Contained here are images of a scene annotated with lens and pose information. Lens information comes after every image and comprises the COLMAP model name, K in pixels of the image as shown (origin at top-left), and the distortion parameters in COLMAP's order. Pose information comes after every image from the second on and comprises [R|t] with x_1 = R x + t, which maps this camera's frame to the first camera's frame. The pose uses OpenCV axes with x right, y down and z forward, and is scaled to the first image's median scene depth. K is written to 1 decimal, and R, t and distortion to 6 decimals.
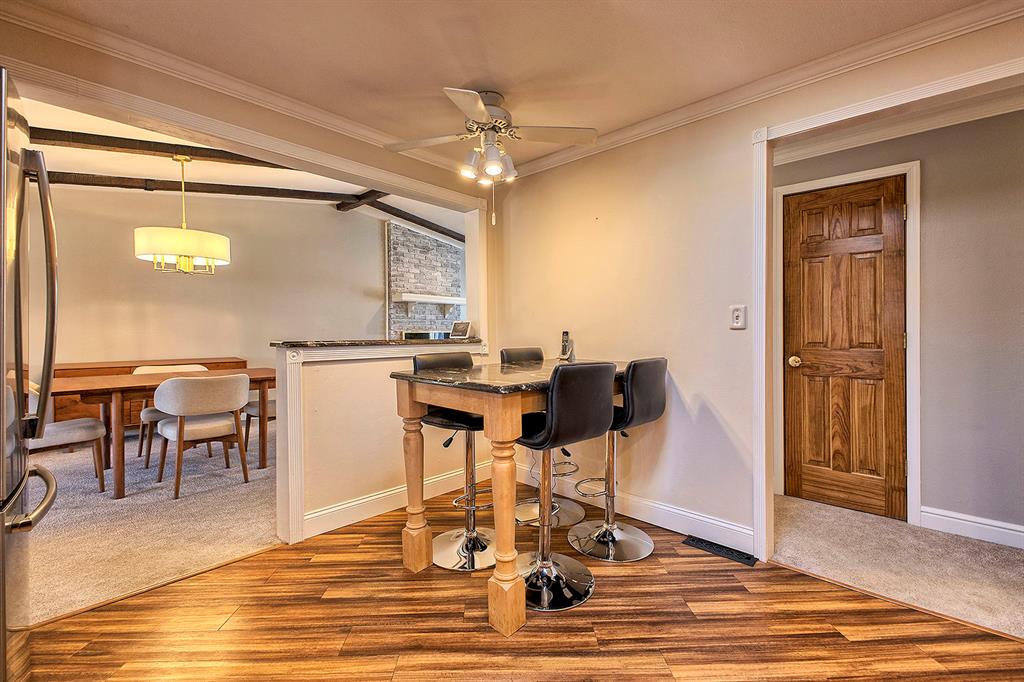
lens RADIAL K [[454.7, 0, 515.1], [0, 454.7, 325.9], [0, 0, 1]] dist [-0.001254, -0.000225]
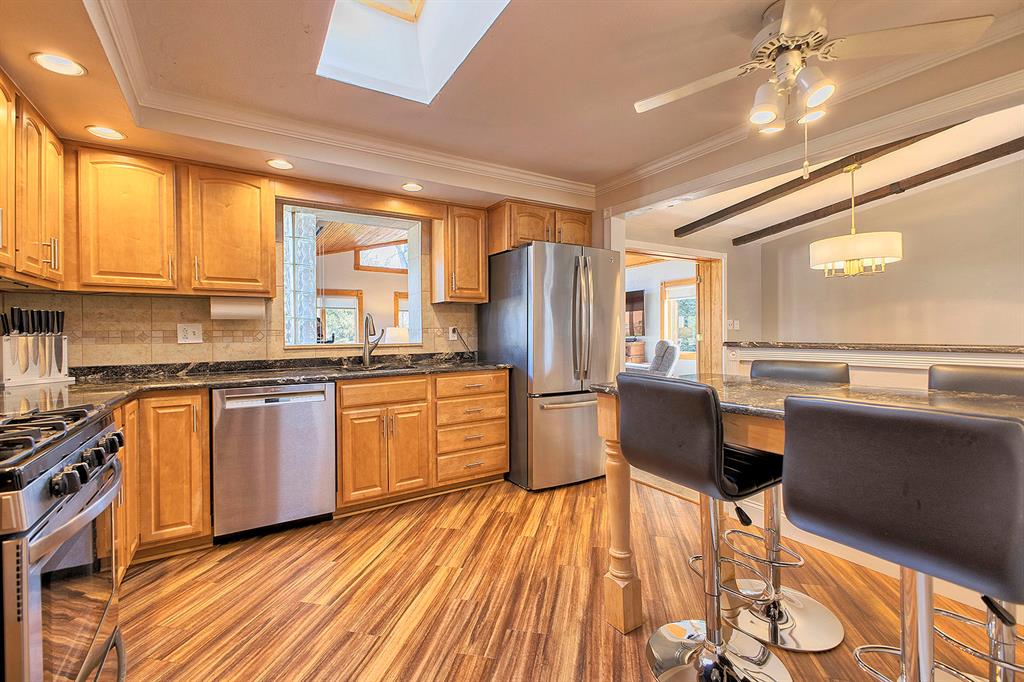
lens RADIAL K [[440.8, 0, 512.0], [0, 440.8, 341.0], [0, 0, 1]] dist [0.000524, 0.000012]
pose [[-0.242308, 0.022662, -0.969935, 0.700496], [0.018830, 0.999649, 0.018653, 0.002173], [0.970017, -0.013744, -0.242650, 0.713756]]
